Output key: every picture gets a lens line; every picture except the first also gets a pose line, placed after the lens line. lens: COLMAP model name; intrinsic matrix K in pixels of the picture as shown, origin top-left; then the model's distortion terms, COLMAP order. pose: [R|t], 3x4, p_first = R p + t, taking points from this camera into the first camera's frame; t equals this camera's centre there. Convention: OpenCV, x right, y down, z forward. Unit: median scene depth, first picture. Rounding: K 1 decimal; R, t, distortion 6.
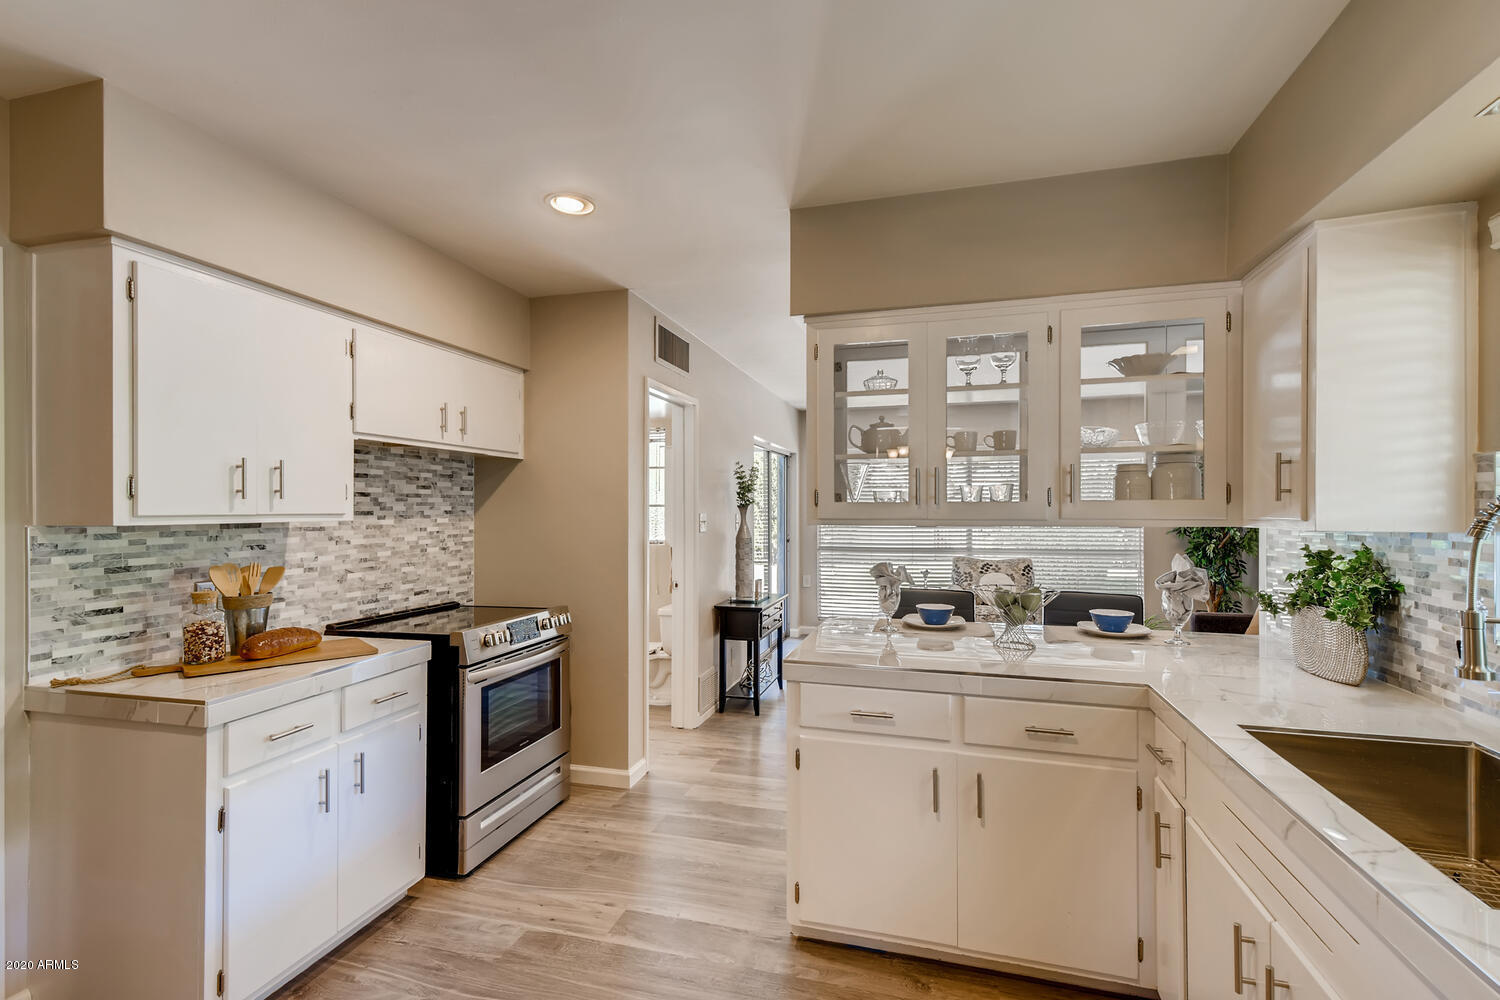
lens RADIAL K [[700.6, 0, 747.6], [0, 700.6, 513.6], [0, 0, 1]] dist [0.027161, -0.001269]
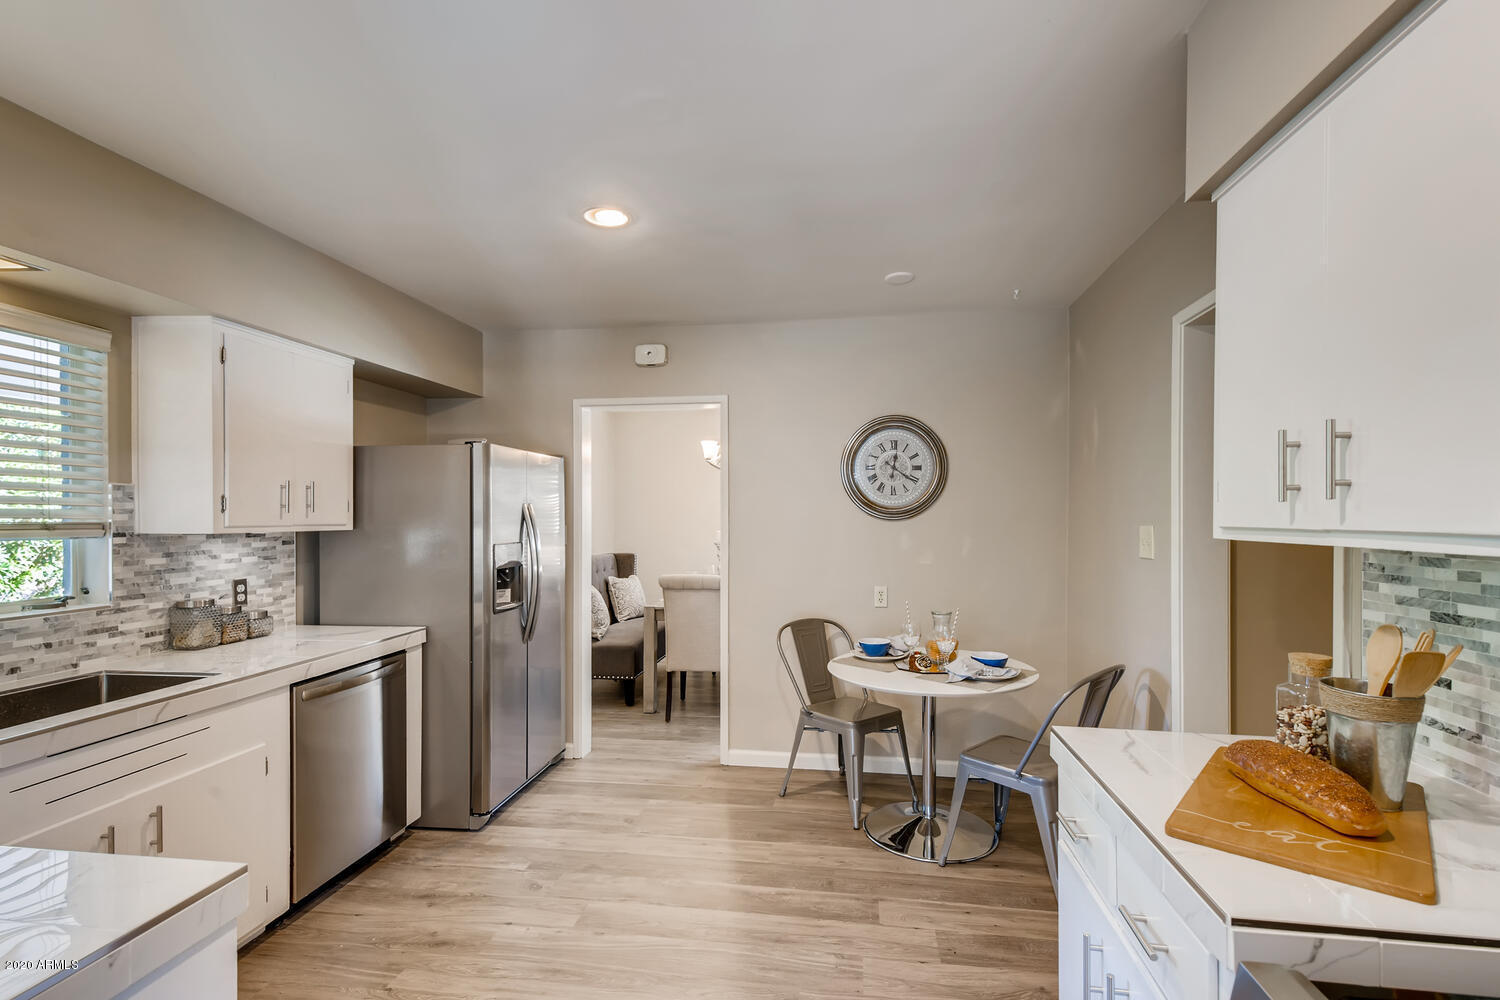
lens RADIAL K [[700.6, 0, 747.6], [0, 700.6, 513.6], [0, 0, 1]] dist [0.027161, -0.001269]
pose [[-0.992979, 0.001432, -0.118280, -0.215496], [0.000724, 0.999982, 0.006034, -0.015410], [0.118287, 0.005906, -0.992962, 1.568819]]
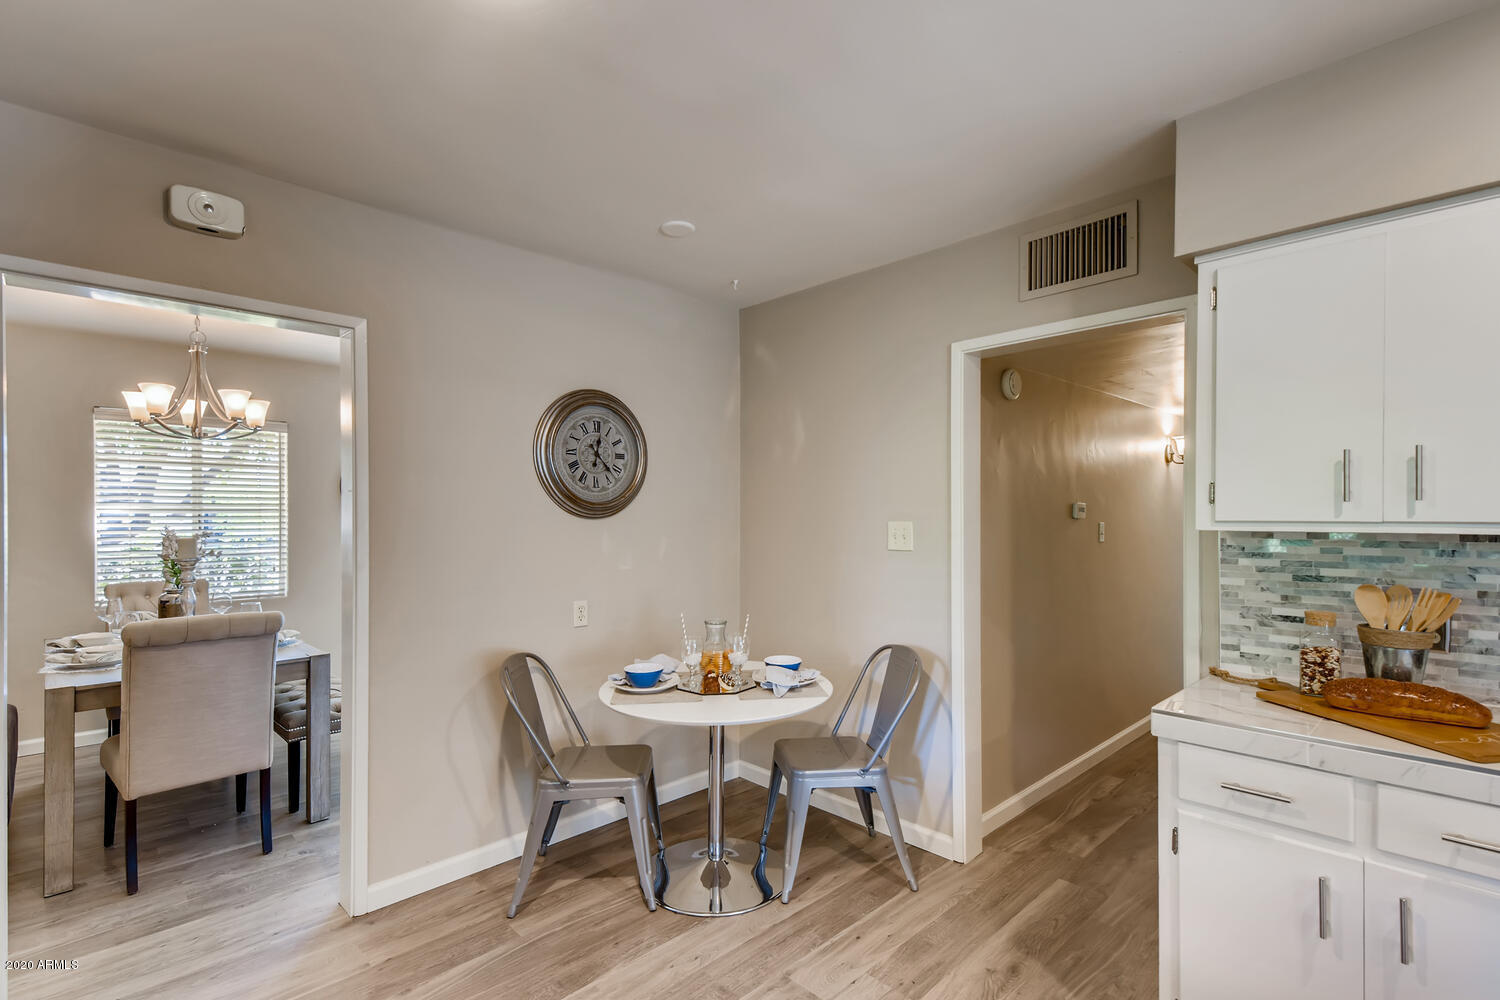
lens RADIAL K [[700.6, 0, 747.6], [0, 700.6, 513.6], [0, 0, 1]] dist [0.027161, -0.001269]
pose [[-0.502010, 0.000540, -0.864862, 0.317259], [-0.007187, 0.999963, 0.004797, -0.006542], [0.864832, 0.008624, -0.501987, 0.845164]]
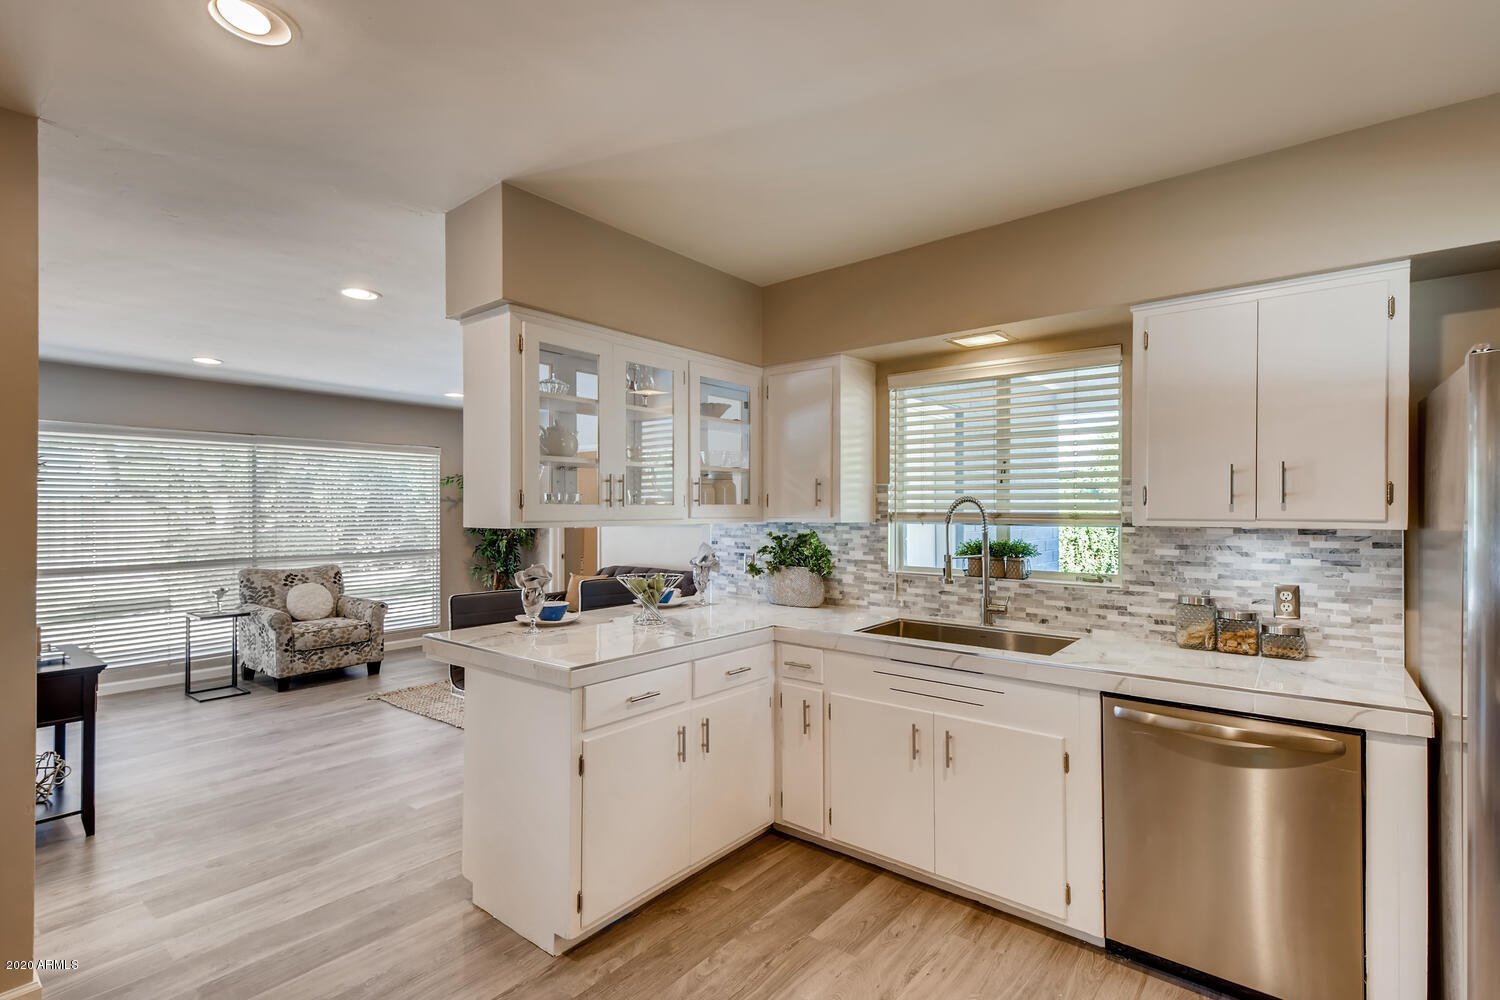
lens RADIAL K [[688.6, 0, 758.2], [0, 688.6, 511.9], [0, 0, 1]] dist [0.011776, -0.000915]
pose [[0.388639, -0.000316, 0.921390, -0.753548], [0.007300, 0.999970, -0.002736, 0.000340], [-0.921361, 0.007789, 0.388630, 0.414481]]
